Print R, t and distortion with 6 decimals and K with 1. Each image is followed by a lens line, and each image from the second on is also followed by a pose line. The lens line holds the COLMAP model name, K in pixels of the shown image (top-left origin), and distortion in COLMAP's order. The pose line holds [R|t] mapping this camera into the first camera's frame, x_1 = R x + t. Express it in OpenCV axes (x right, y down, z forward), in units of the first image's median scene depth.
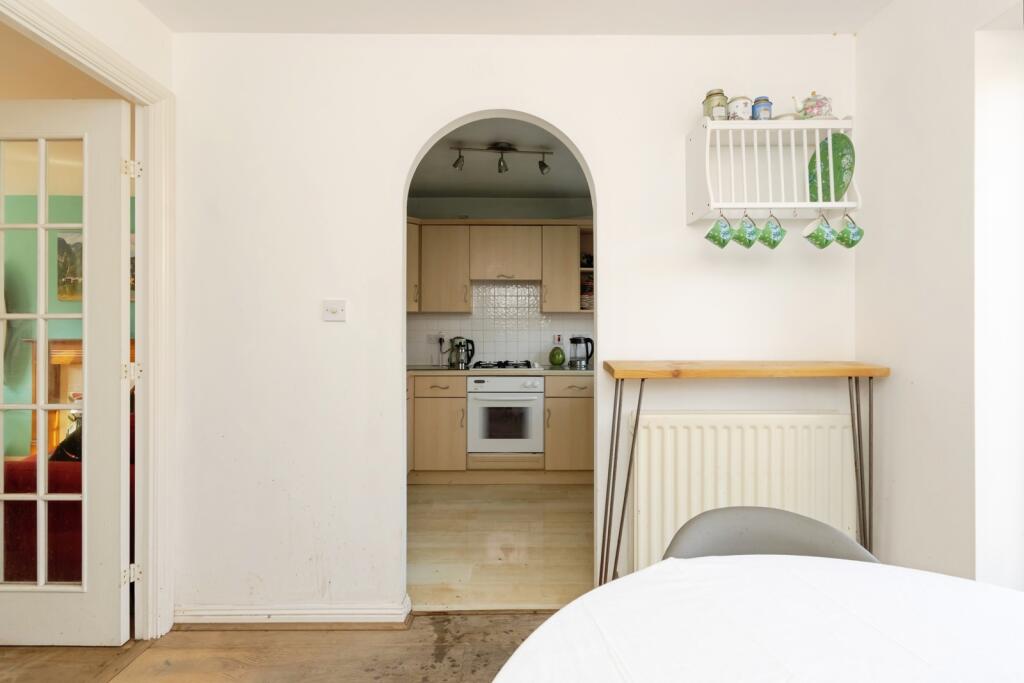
lens RADIAL K [[477.4, 0, 511.9], [0, 477.4, 332.4], [0, 0, 1]] dist [-0.001687, -0.000348]
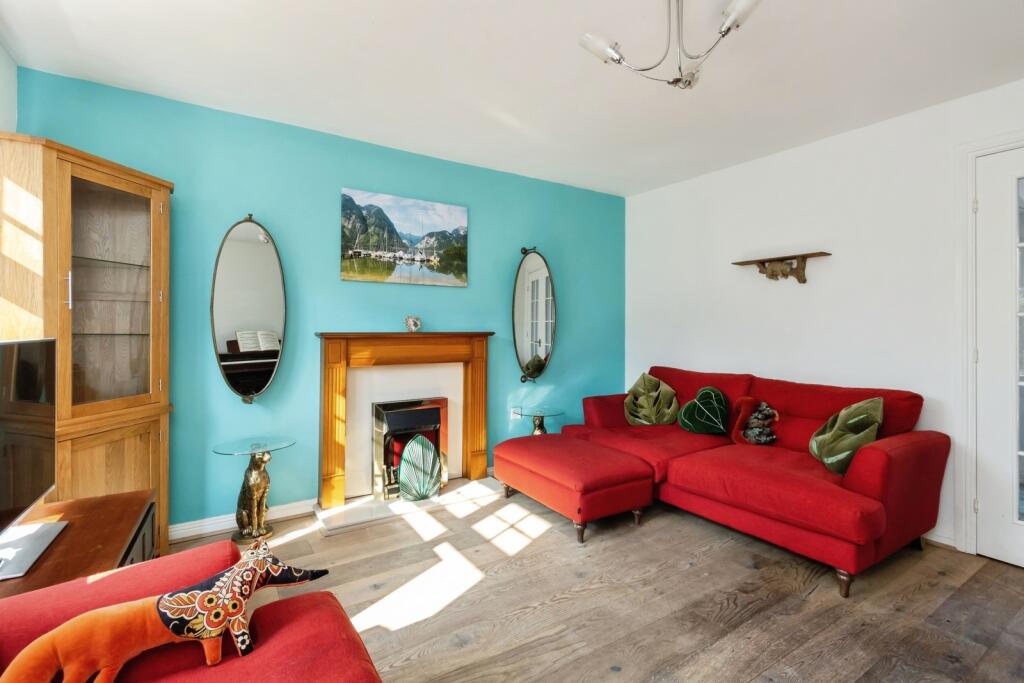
lens RADIAL K [[477.0, 0, 512.8], [0, 477.0, 326.1], [0, 0, 1]] dist [-0.002977, -0.000198]
pose [[0.844211, -0.001213, 0.536010, -2.522999], [0.000112, 0.999998, 0.002088, 0.003080], [-0.536012, -0.001703, 0.844209, 0.554809]]
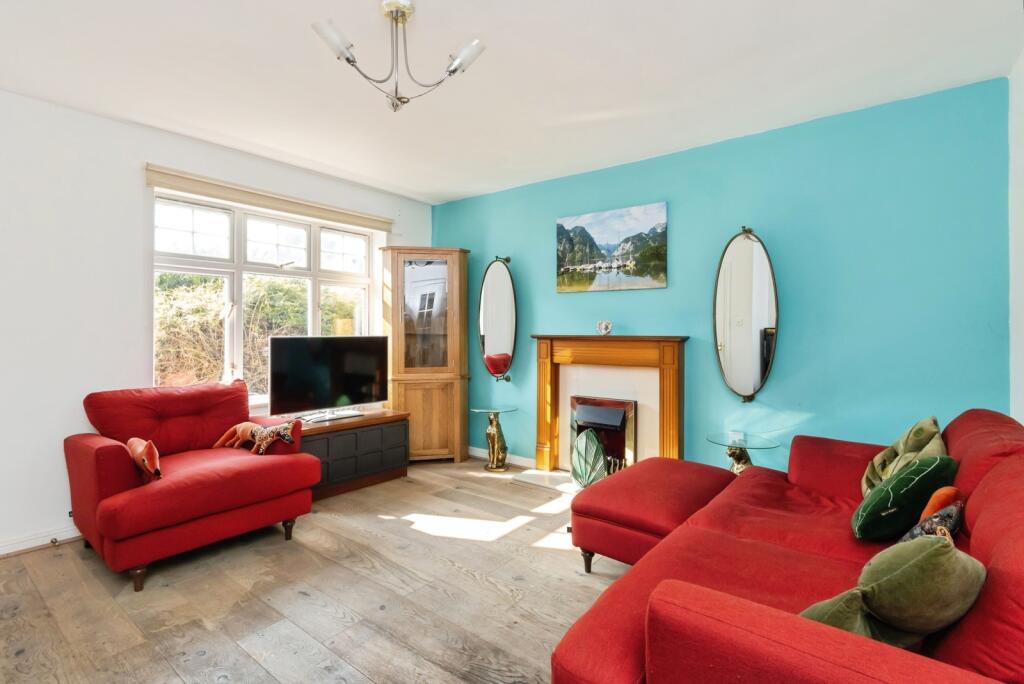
lens RADIAL K [[477.0, 0, 512.8], [0, 477.0, 326.6], [0, 0, 1]] dist [-0.002977, -0.000198]
pose [[0.785225, -0.005232, -0.619189, -1.025026], [0.002986, 0.999985, -0.004662, 0.002746], [0.619204, 0.001812, 0.785228, 0.523691]]
